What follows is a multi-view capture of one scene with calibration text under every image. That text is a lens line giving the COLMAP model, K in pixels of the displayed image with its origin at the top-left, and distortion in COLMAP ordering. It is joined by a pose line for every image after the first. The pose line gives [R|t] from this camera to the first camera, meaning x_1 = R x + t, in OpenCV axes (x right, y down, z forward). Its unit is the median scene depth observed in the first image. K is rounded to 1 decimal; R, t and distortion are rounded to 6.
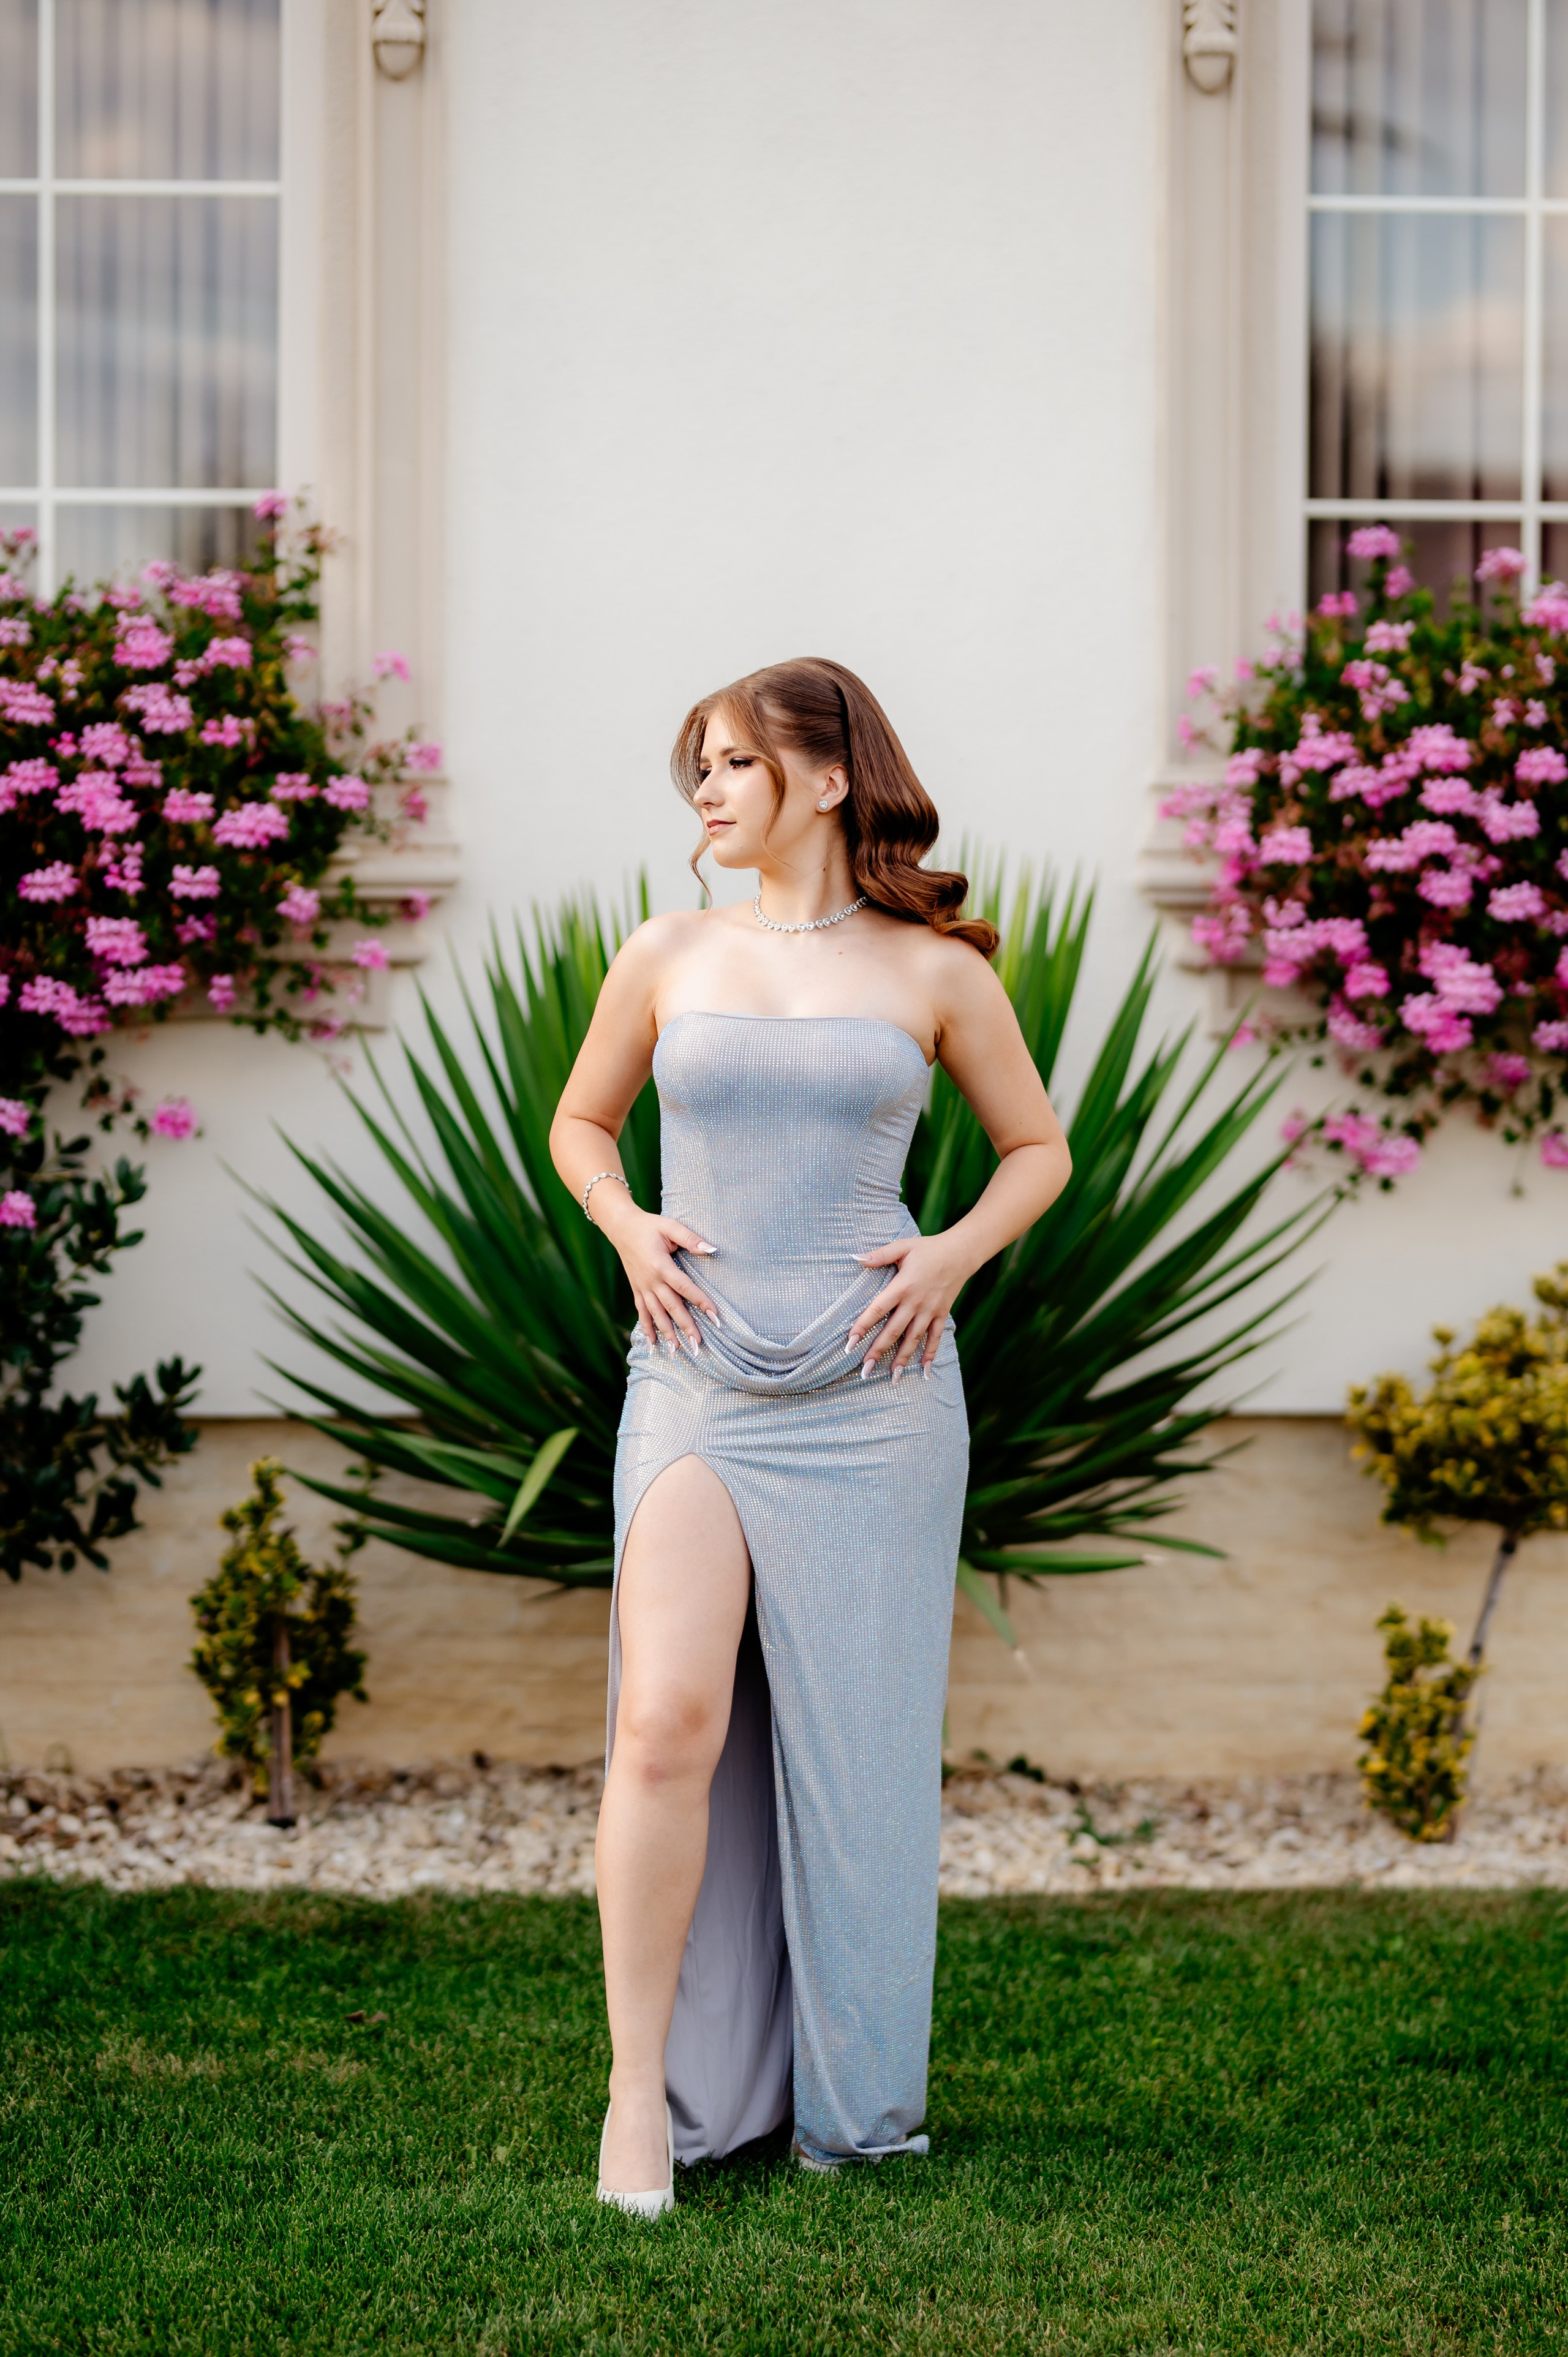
lens RADIAL K [[5584.2, 0, 523.2], [0, 5584.2, 1216.5], [0, 0, 1]] dist [-0.001933, -0.243573]
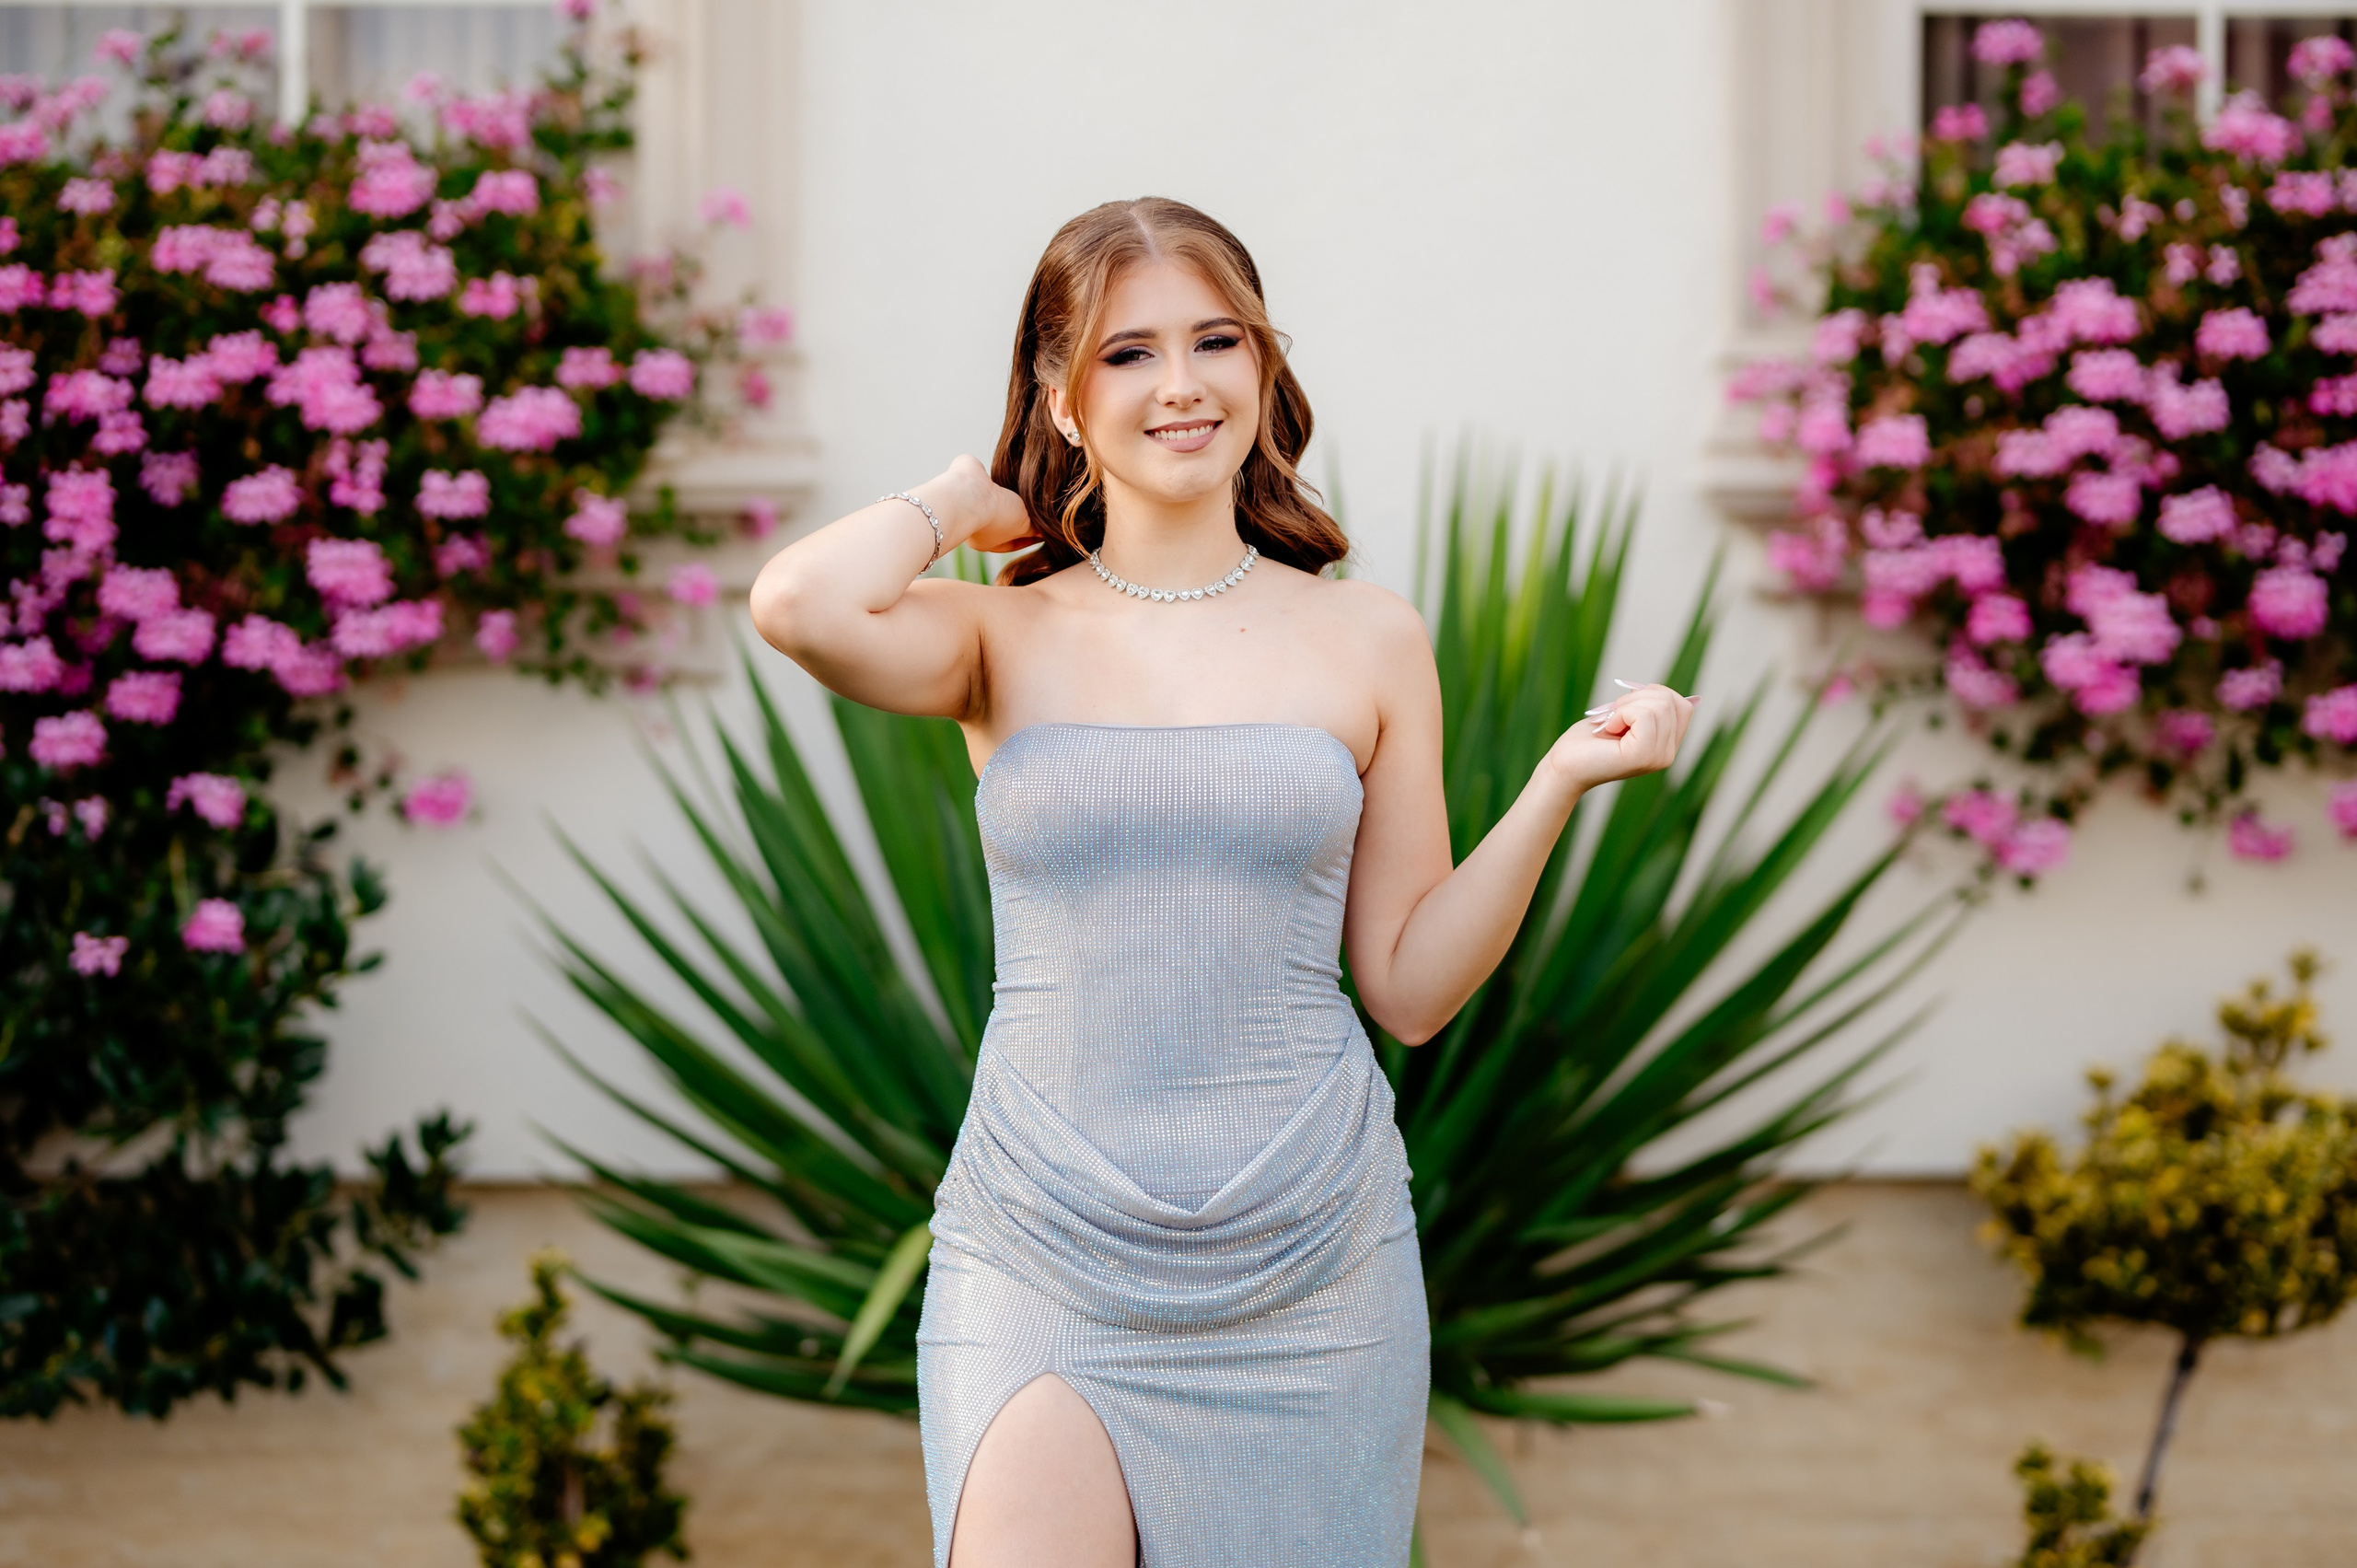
lens RADIAL K [[5584.4, 0, 959.6], [0, 5584.4, 748.0], [0, 0, 1]] dist [-0.001933, -0.243573]
pose [[0.999441, -0.001322, -0.033414, 0.035087], [0.001327, 0.999999, 0.000127, -0.024753], [0.033413, -0.000171, 0.999442, 0.236098]]
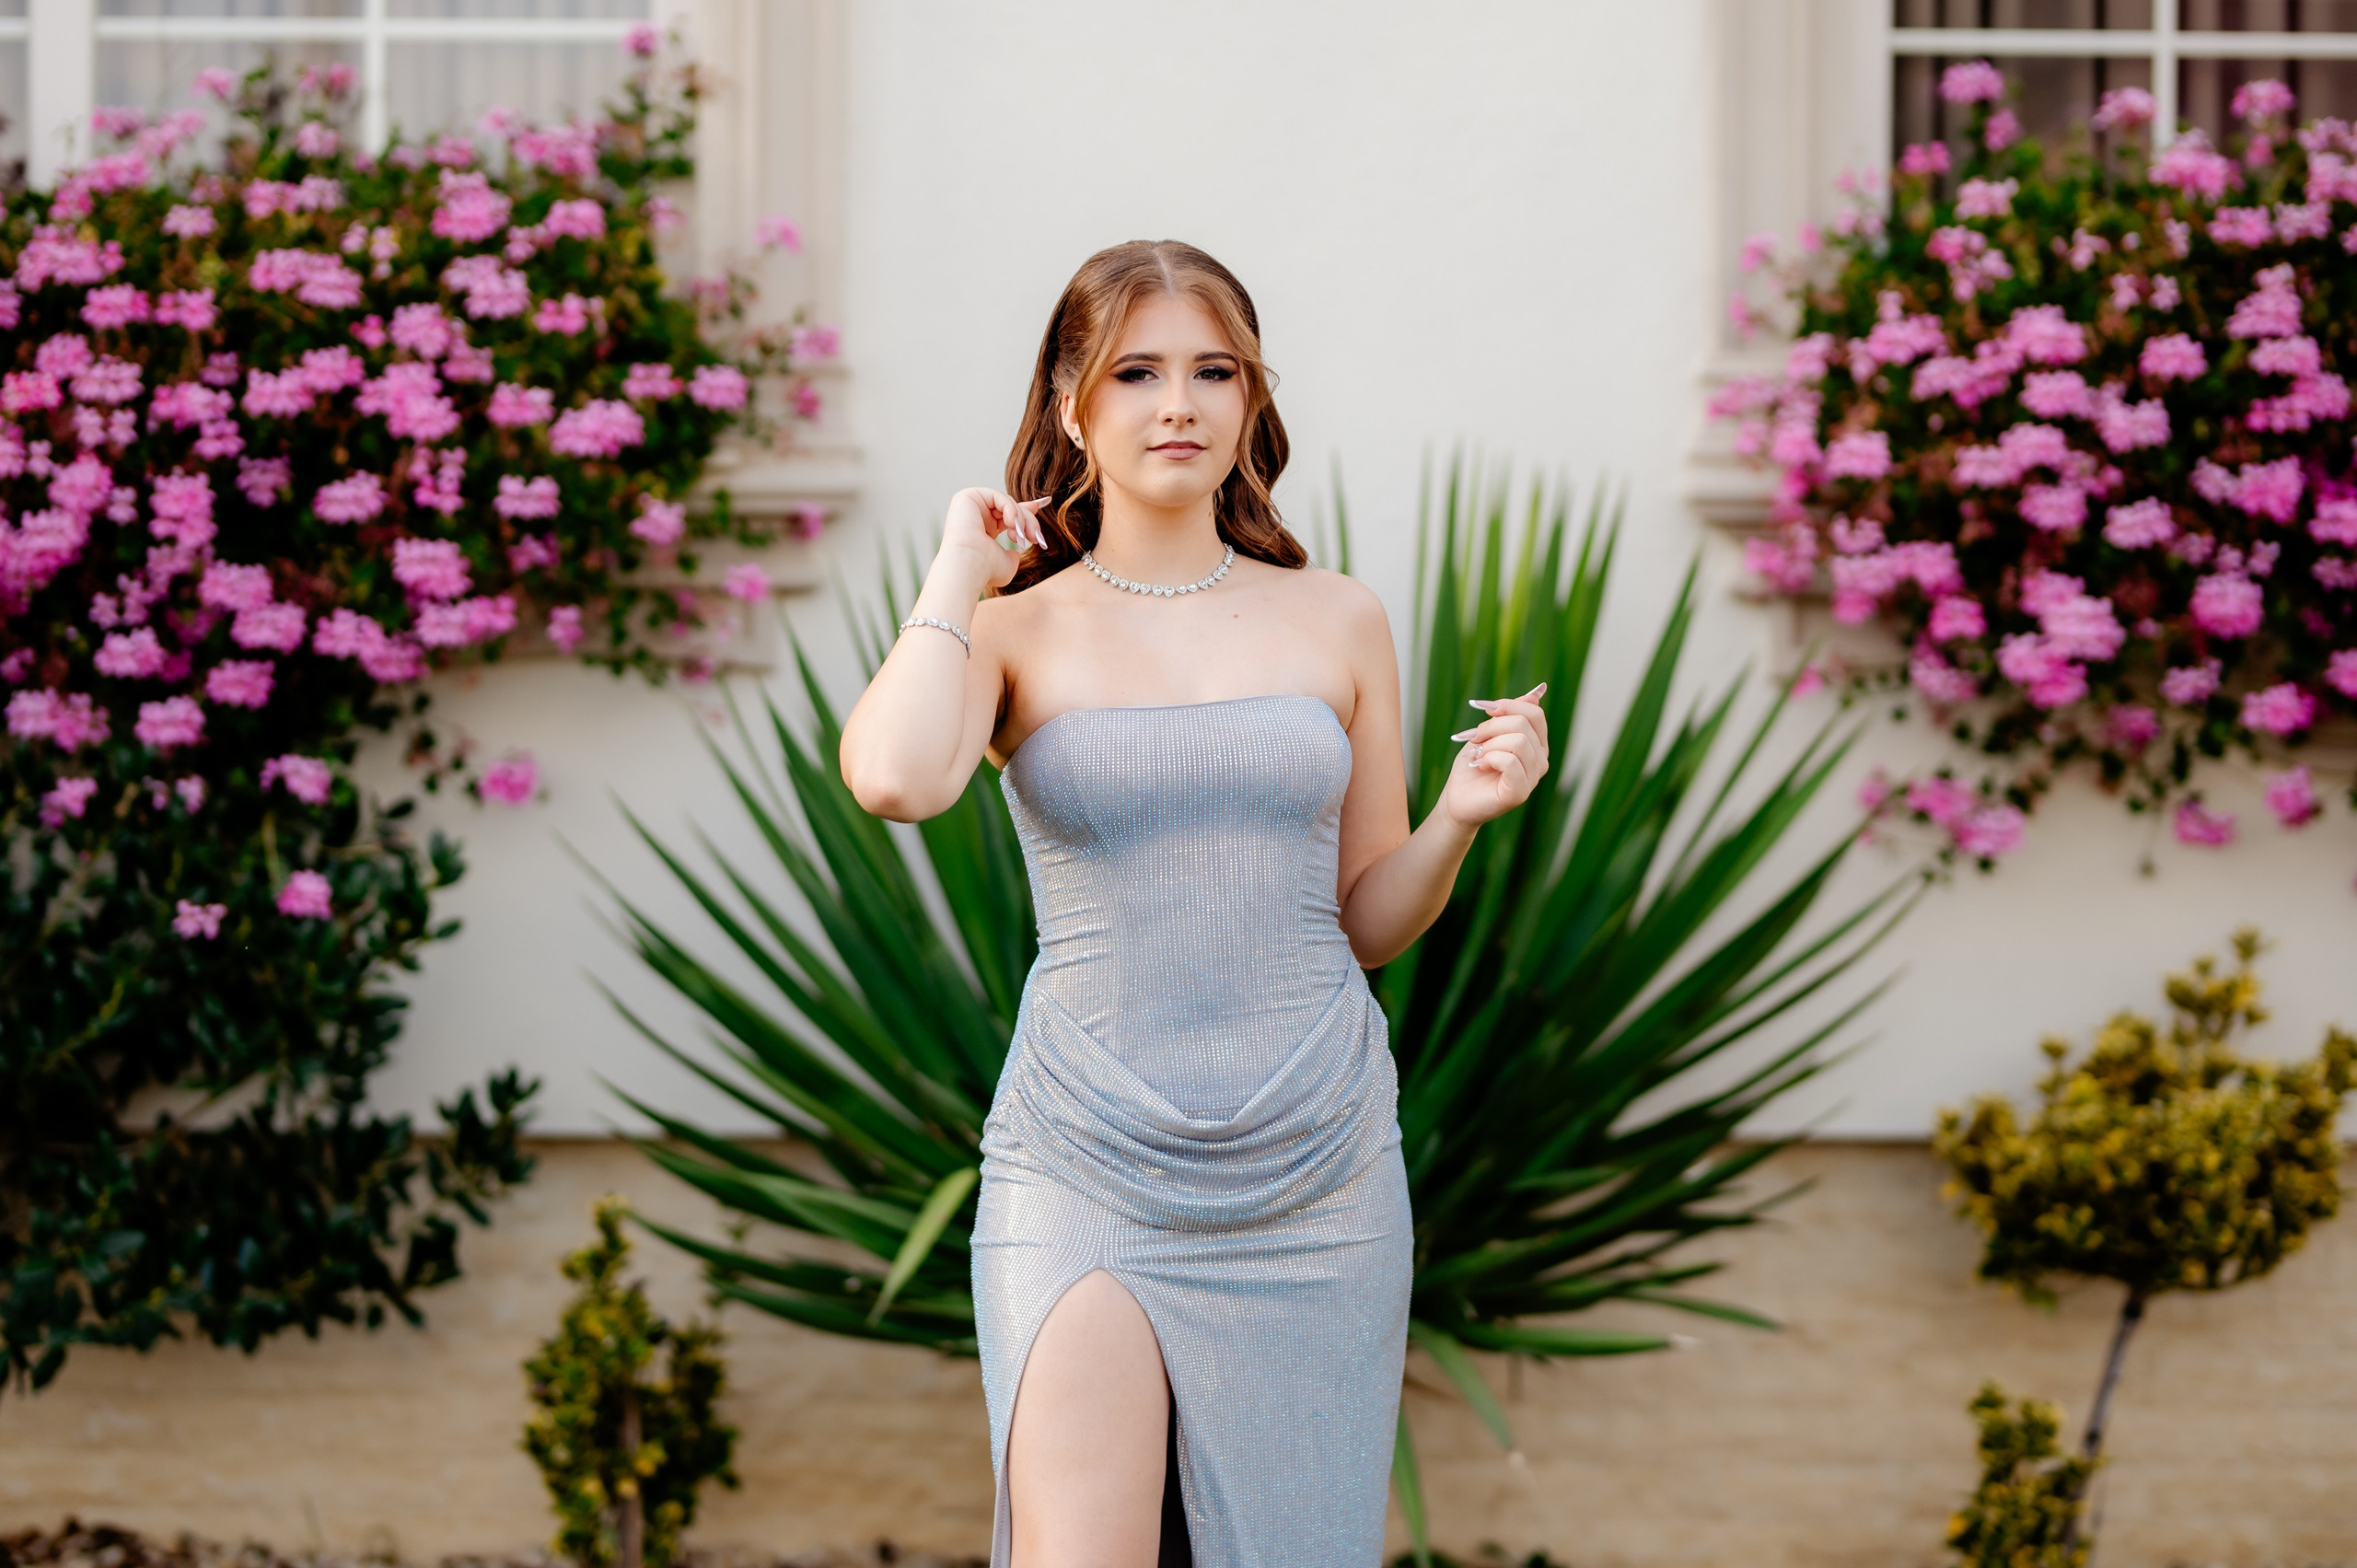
lens RADIAL K [[5844.8, 0, 904.8], [0, 5844.8, 649.8], [0, 0, 1]] dist [-0.027916, 0.175458]
pose [[0.998933, 0.002785, -0.046106, 0.036272], [-0.003649, 0.999819, -0.018671, -0.021008], [0.046045, 0.018819, 0.998762, 0.137075]]
